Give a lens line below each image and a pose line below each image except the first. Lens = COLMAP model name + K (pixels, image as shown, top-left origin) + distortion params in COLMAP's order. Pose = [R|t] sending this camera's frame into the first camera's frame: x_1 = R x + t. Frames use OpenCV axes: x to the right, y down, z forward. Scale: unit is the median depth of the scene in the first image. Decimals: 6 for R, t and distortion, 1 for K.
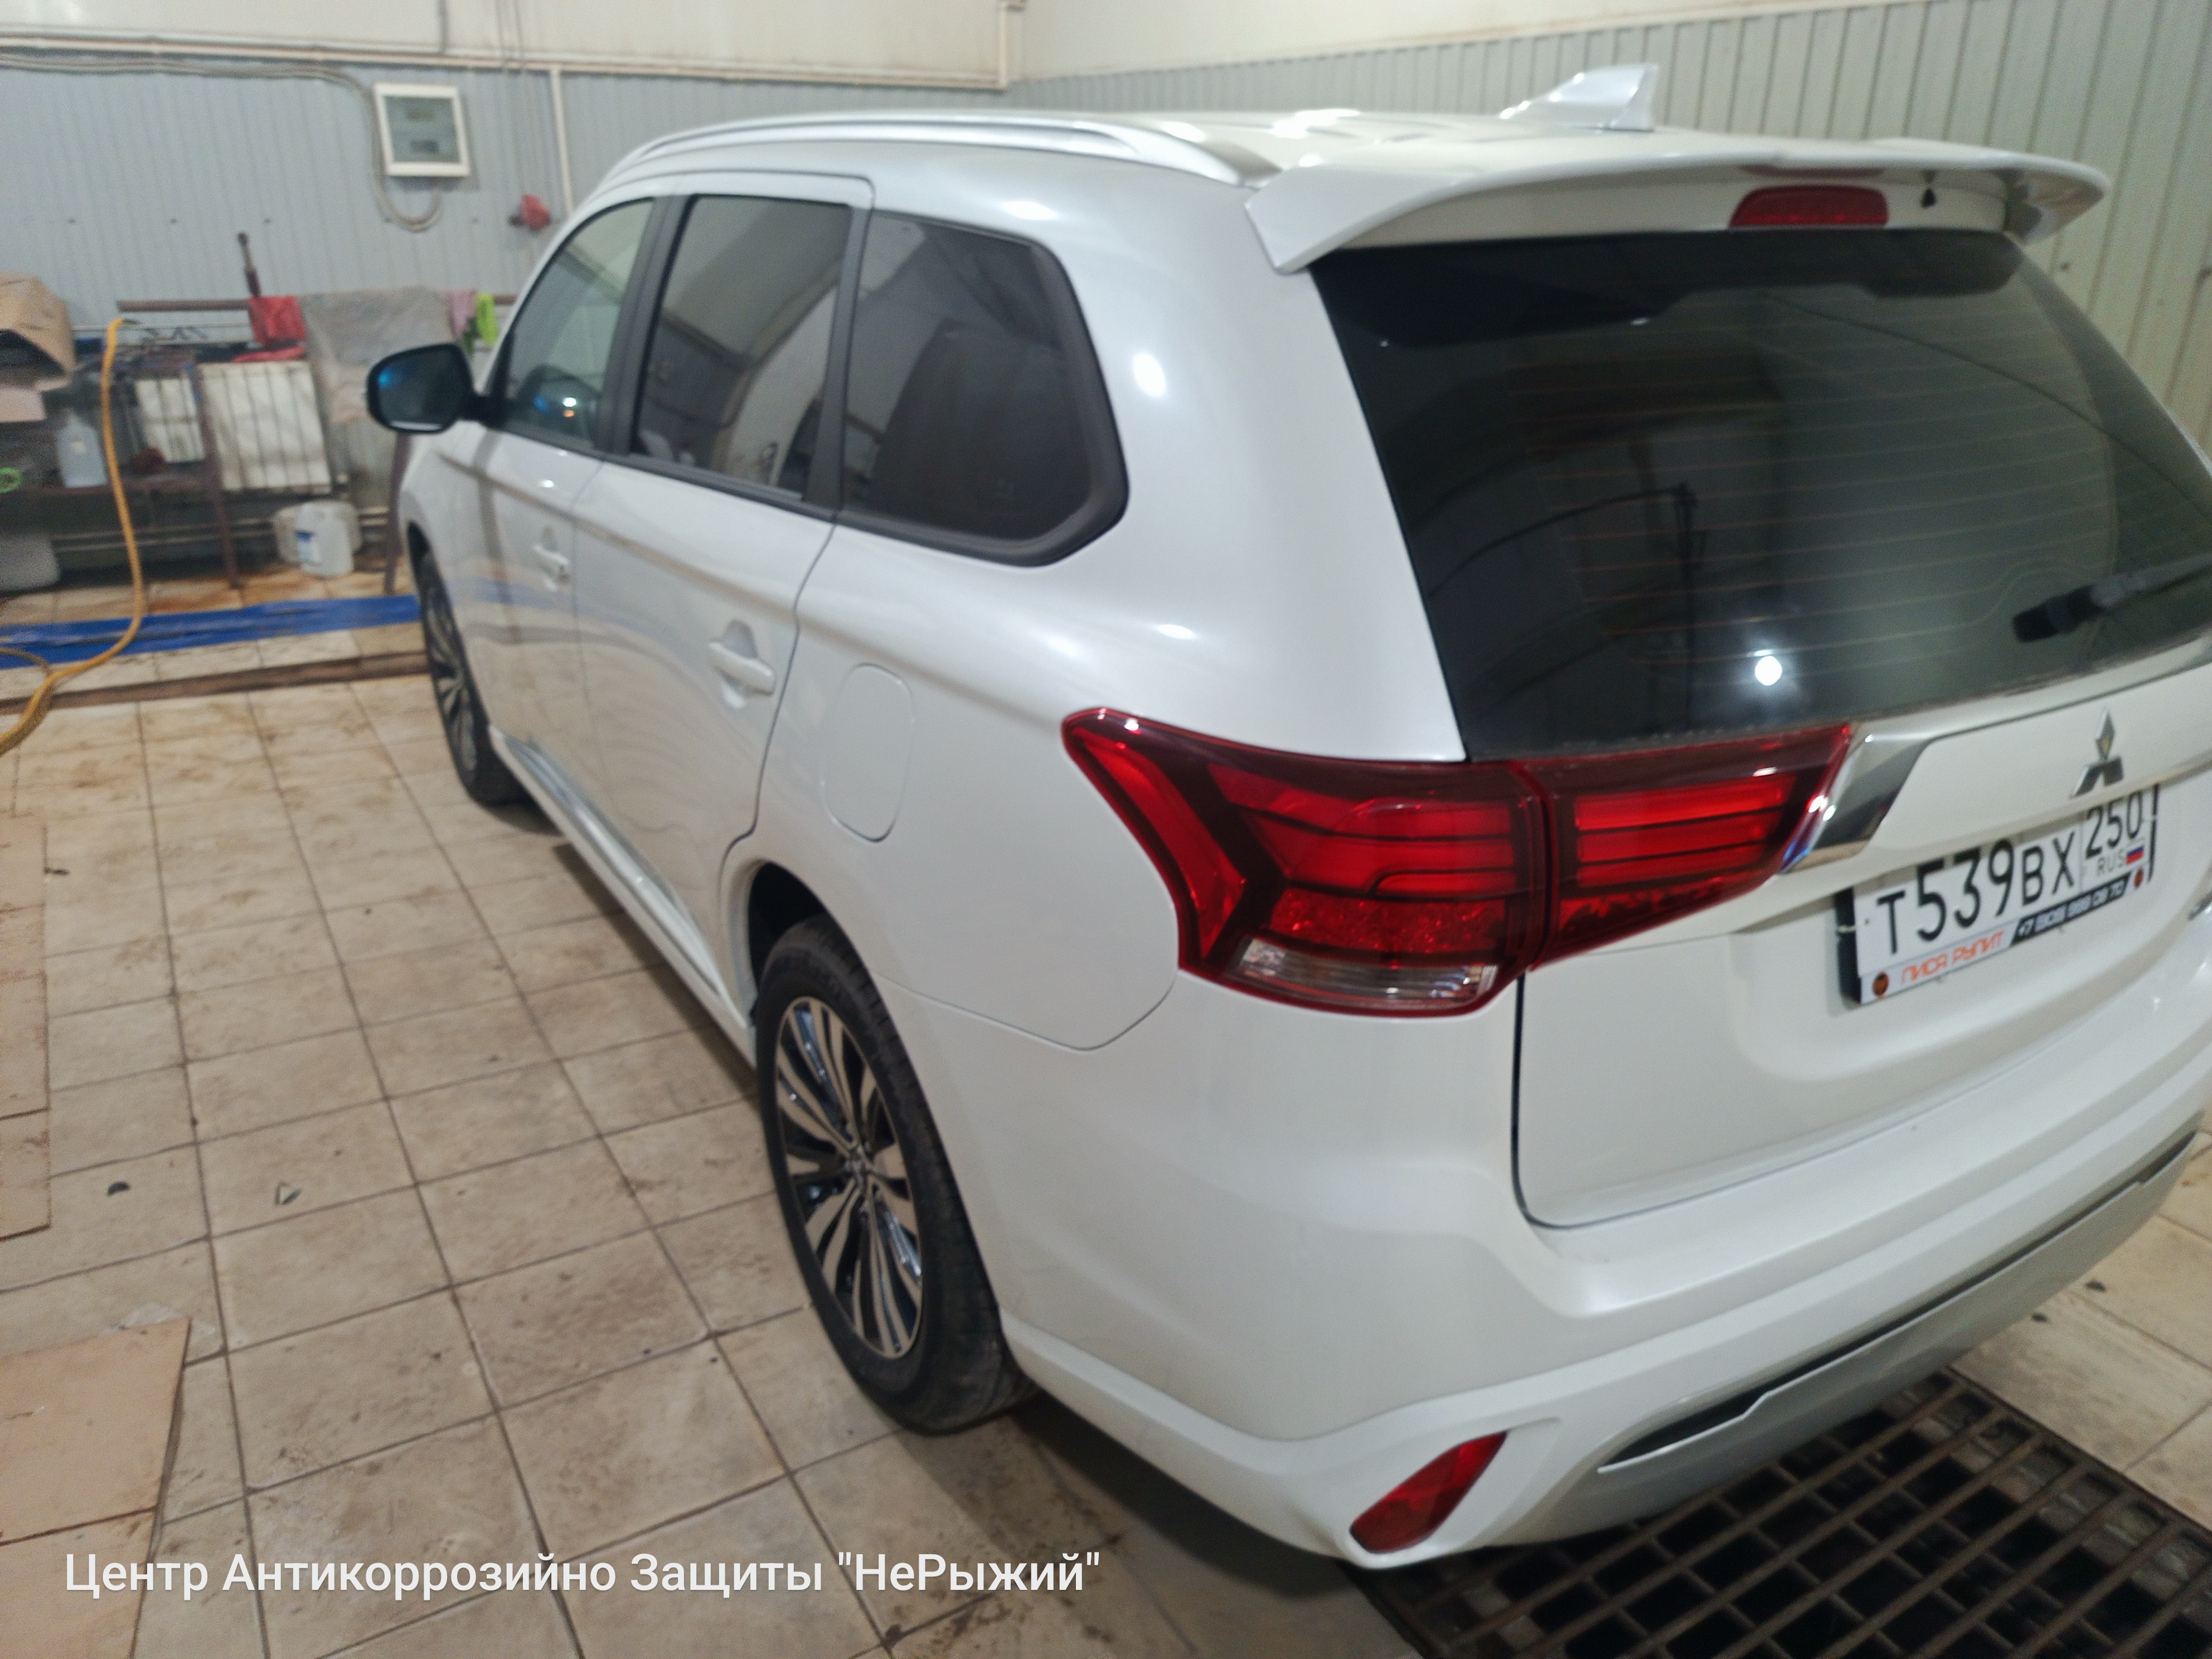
lens RADIAL K [[1524.3, 0, 1101.1], [0, 1524.3, 833.0], [0, 0, 1]] dist [0.072282, -0.080410]
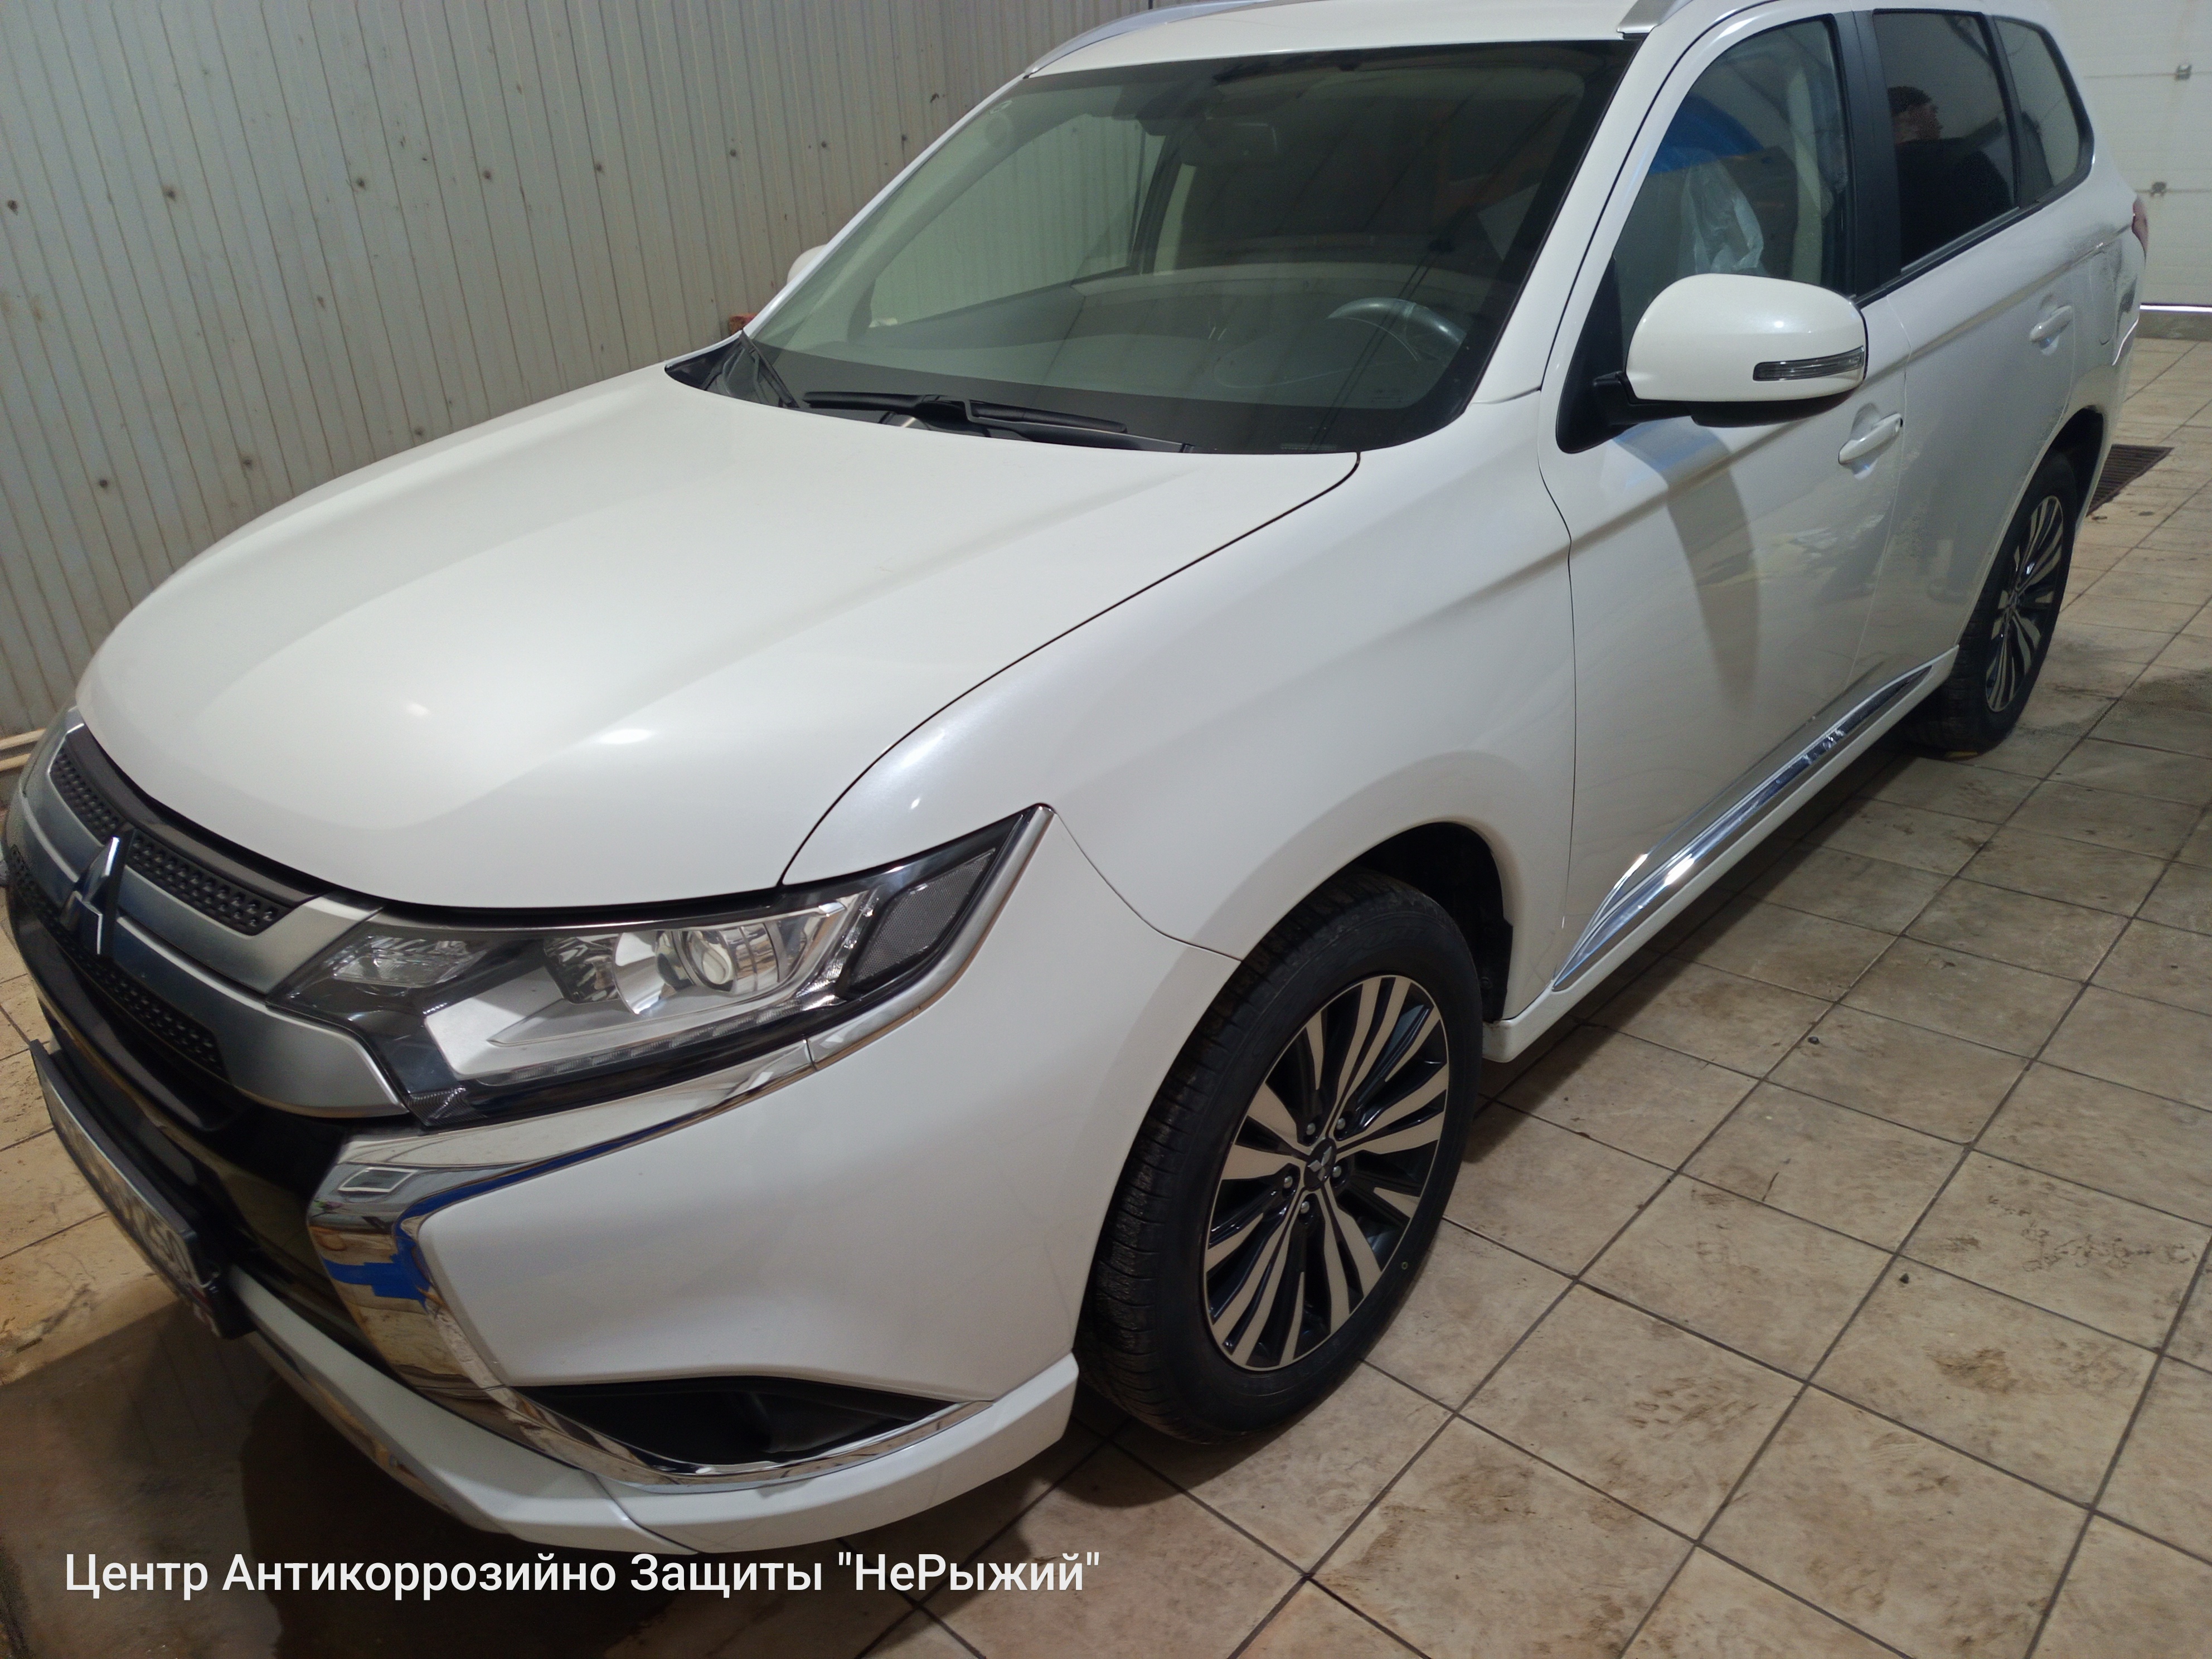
lens RADIAL K [[1524.3, 0, 1101.1], [0, 1524.3, 833.0], [0, 0, 1]] dist [0.072282, -0.080410]
pose [[-0.258461, -0.388883, 0.884289, -0.877629], [0.426030, 0.775679, 0.465640, -0.469895], [-0.867004, 0.497084, -0.034807, 1.196090]]
